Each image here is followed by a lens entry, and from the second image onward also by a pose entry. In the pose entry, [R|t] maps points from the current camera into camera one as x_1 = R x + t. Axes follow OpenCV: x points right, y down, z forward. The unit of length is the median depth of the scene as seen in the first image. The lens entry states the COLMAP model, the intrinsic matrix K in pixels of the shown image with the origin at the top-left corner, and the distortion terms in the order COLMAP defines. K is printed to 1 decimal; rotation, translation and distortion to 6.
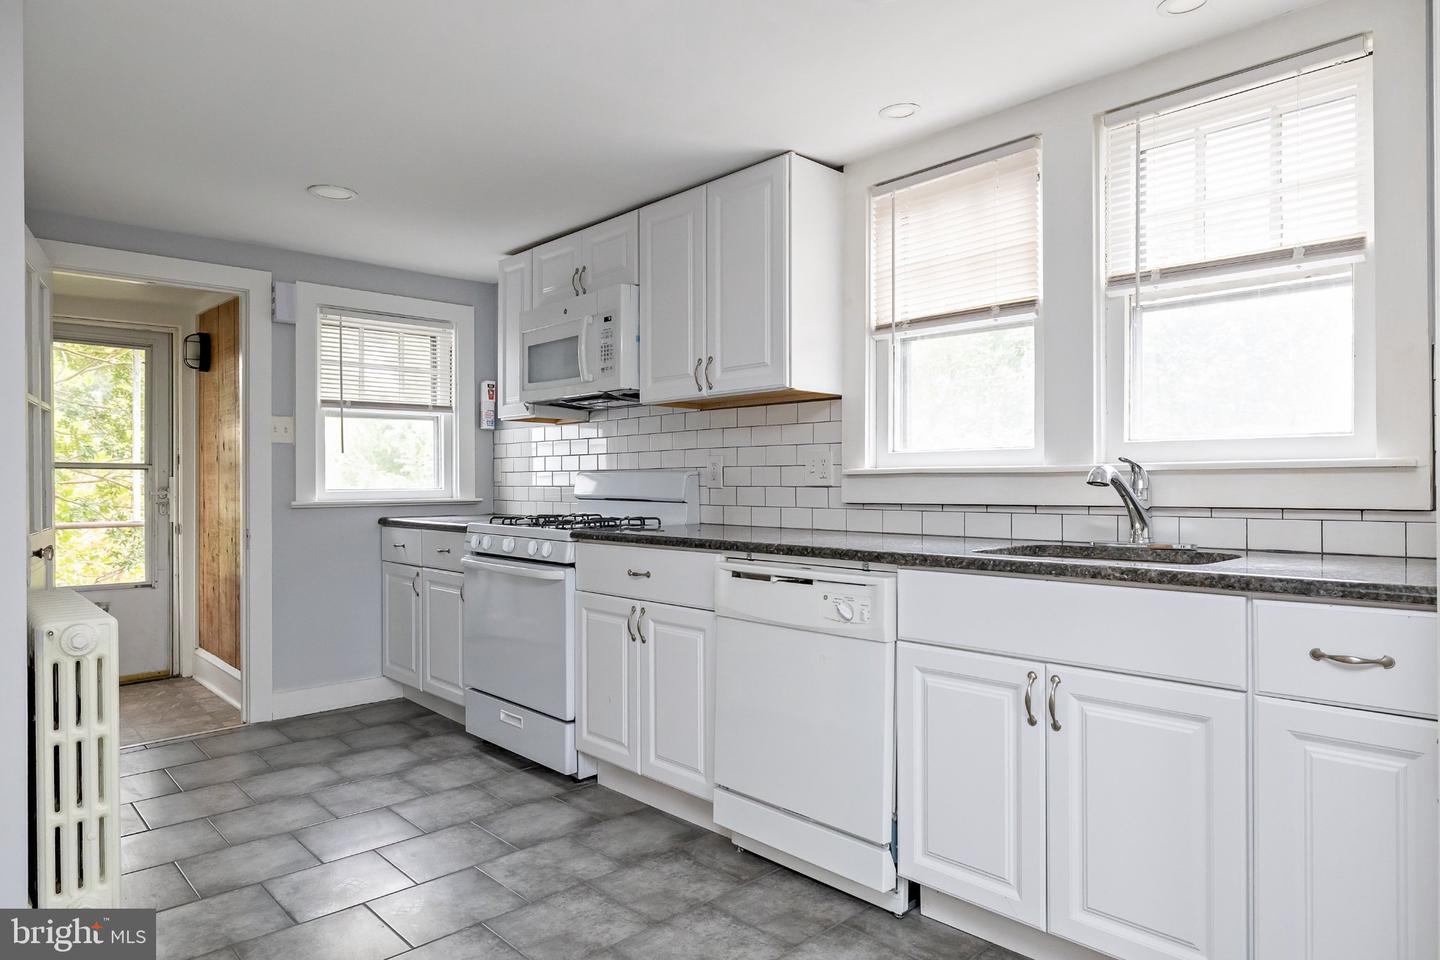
lens RADIAL K [[850.3, 0, 701.6], [0, 850.3, 481.7], [0, 0, 1]] dist [-0.000981, 0.000587]
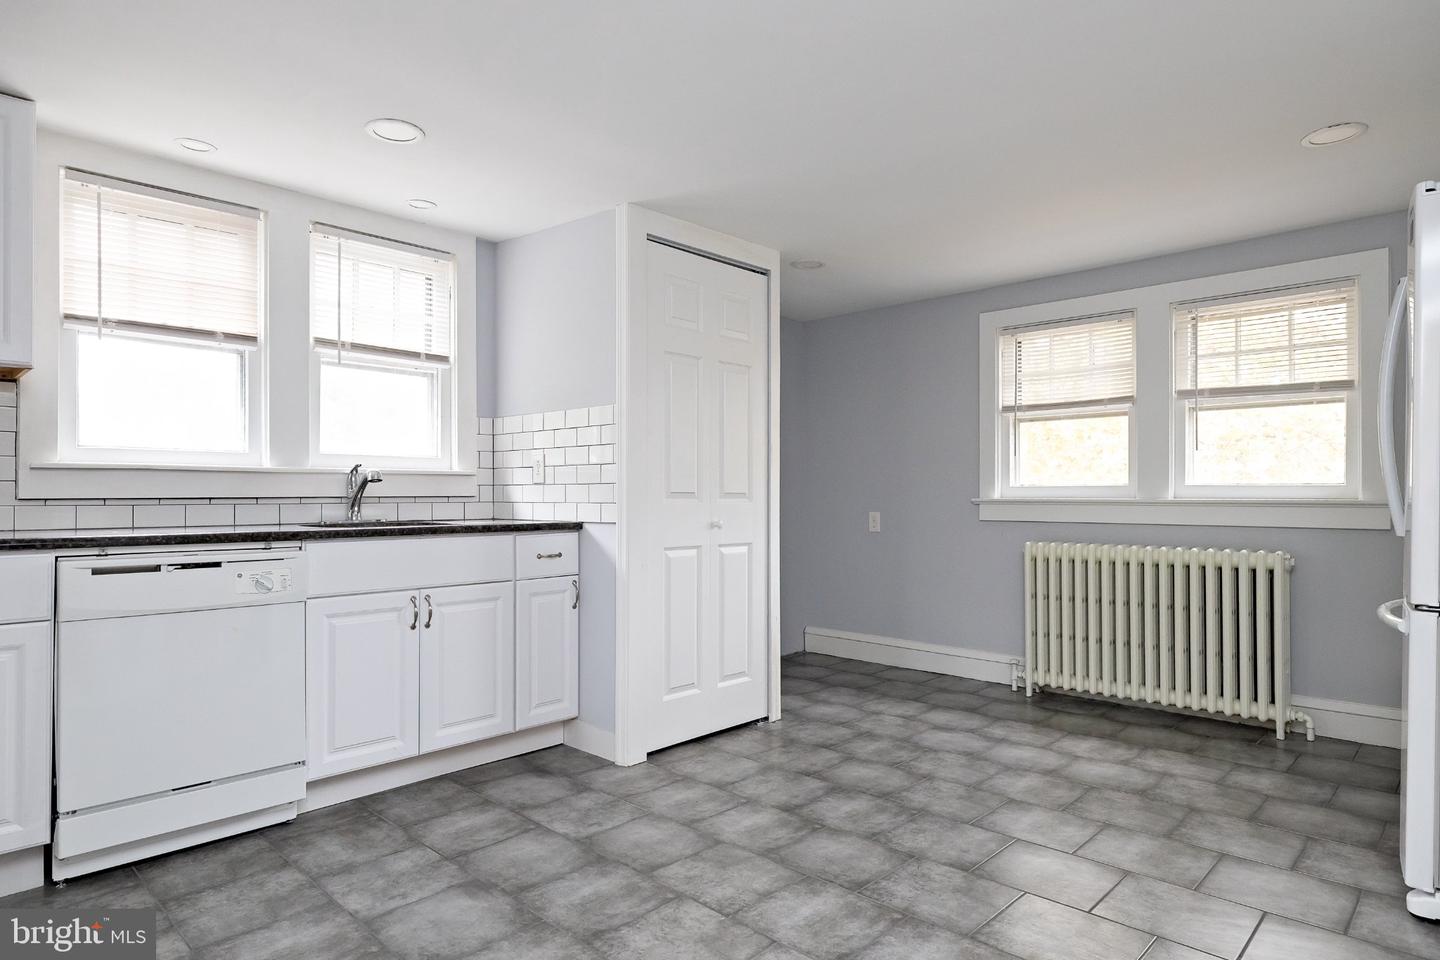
lens RADIAL K [[833.3, 0, 694.4], [0, 833.3, 487.5], [0, 0, 1]] dist [-0.002654, -0.000932]
pose [[-0.023618, 0.013513, 0.999630, -0.694280], [0.000626, 0.999909, -0.013502, 0.023728], [-0.999721, 0.000306, -0.023625, 0.294993]]
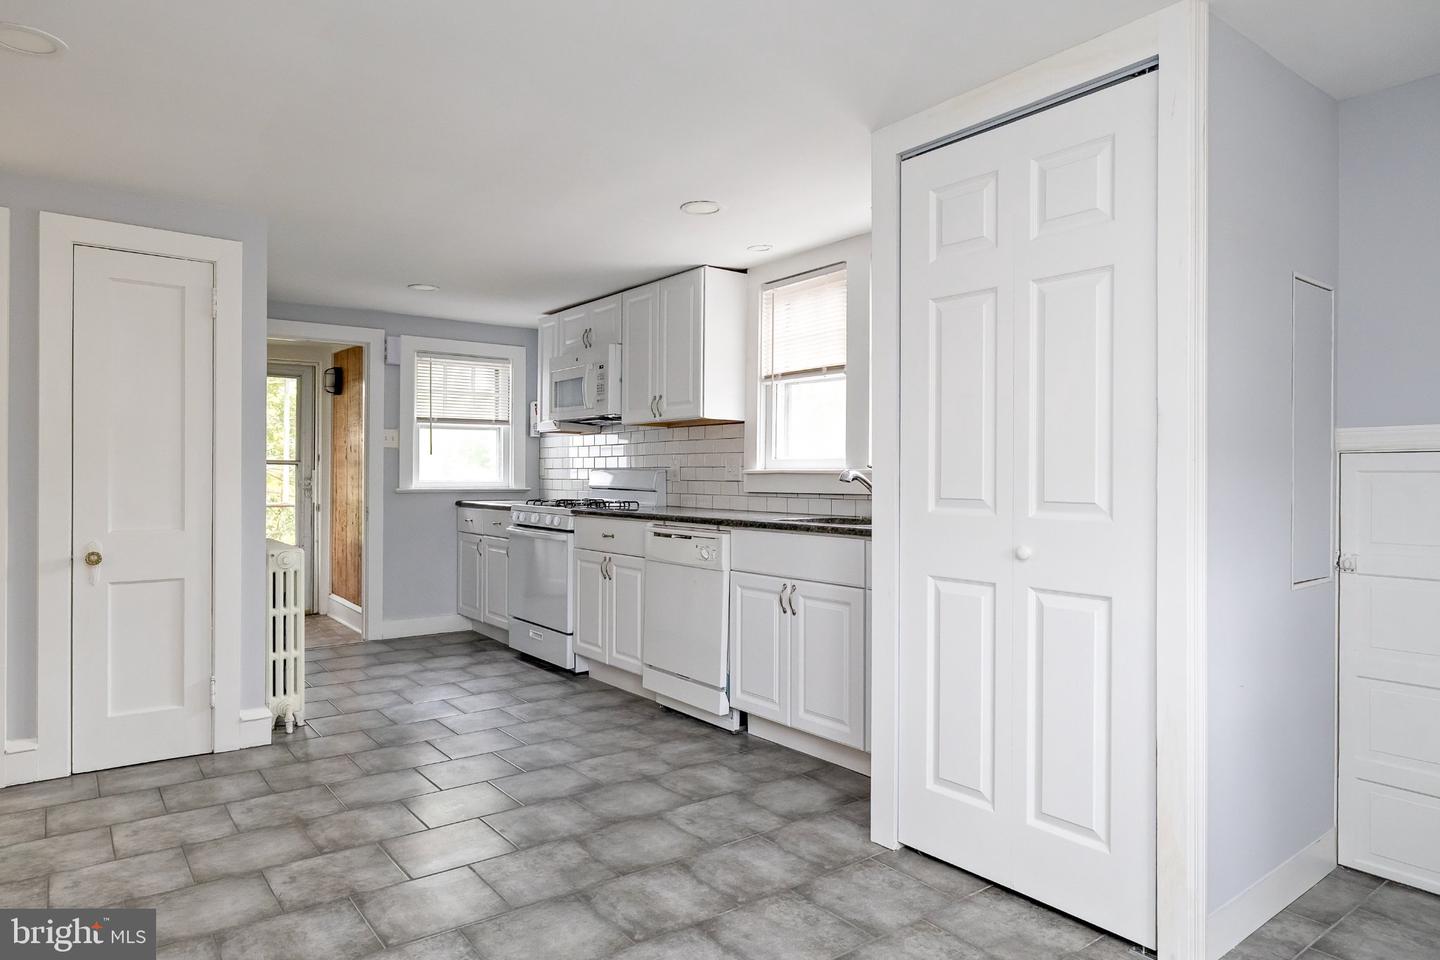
lens RADIAL K [[833.6, 0, 695.2], [0, 833.6, 475.6], [0, 0, 1]] dist [-0.003104, 0.000230]
pose [[0.994362, 0.008536, -0.105690, 0.224172], [-0.008551, 0.999963, 0.000312, -0.003915], [0.105689, 0.000593, 0.994399, -0.461665]]
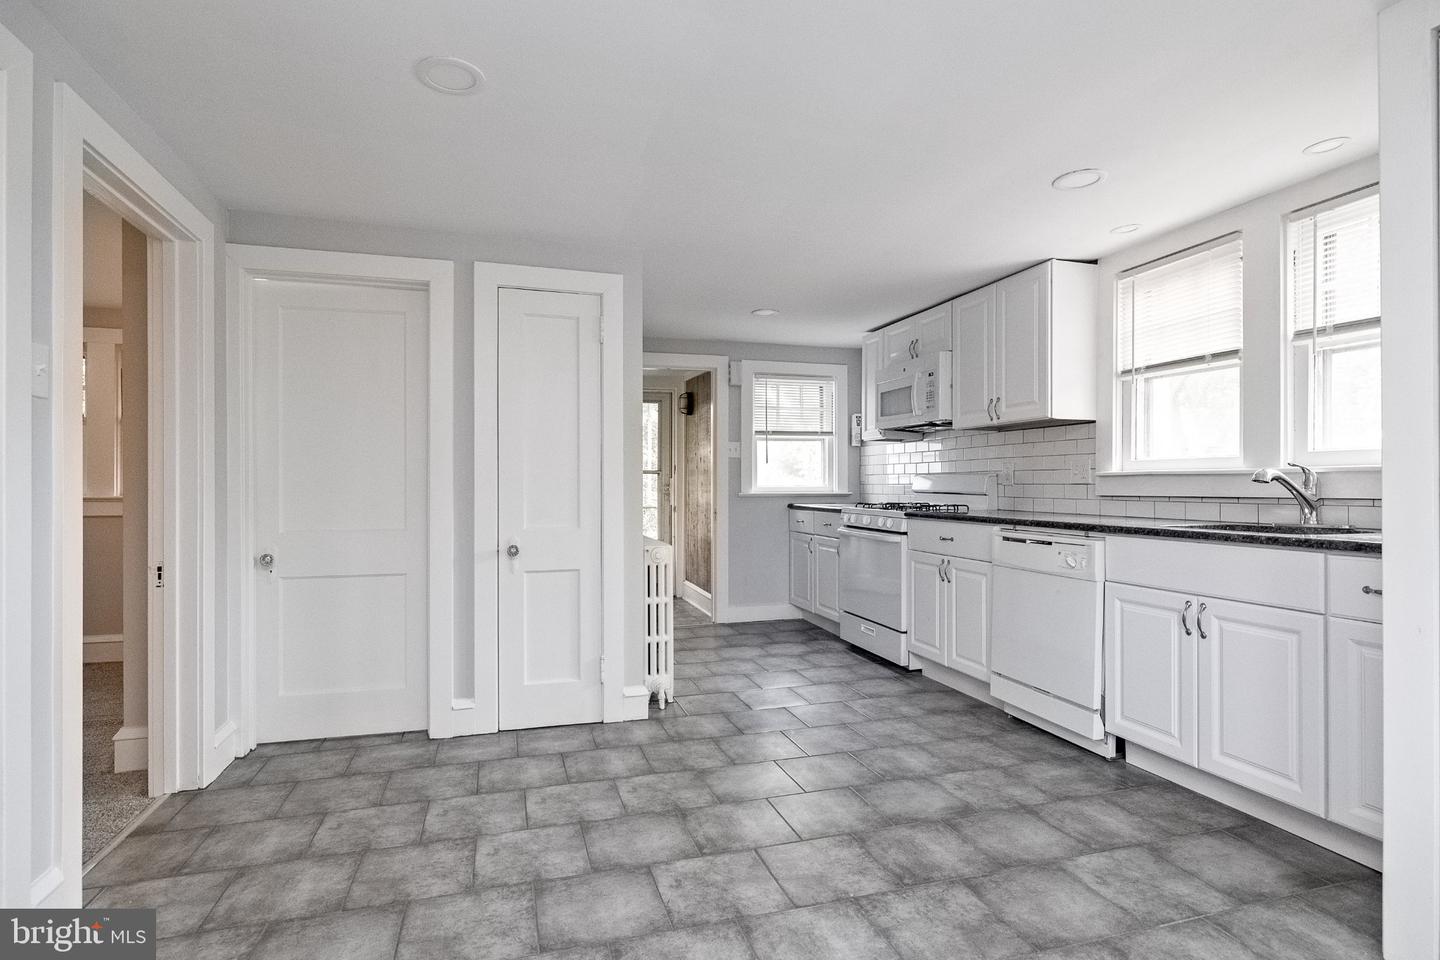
lens RADIAL K [[687.3, 0, 721.0], [0, 687.3, 482.4], [0, 0, 1]] dist [-0.004662, 0.000586]
pose [[0.900123, 0.001916, -0.435632, 0.095417], [-0.002123, 0.999998, 0.000011, 0.003927], [0.435631, 0.000915, 0.900125, -0.298873]]
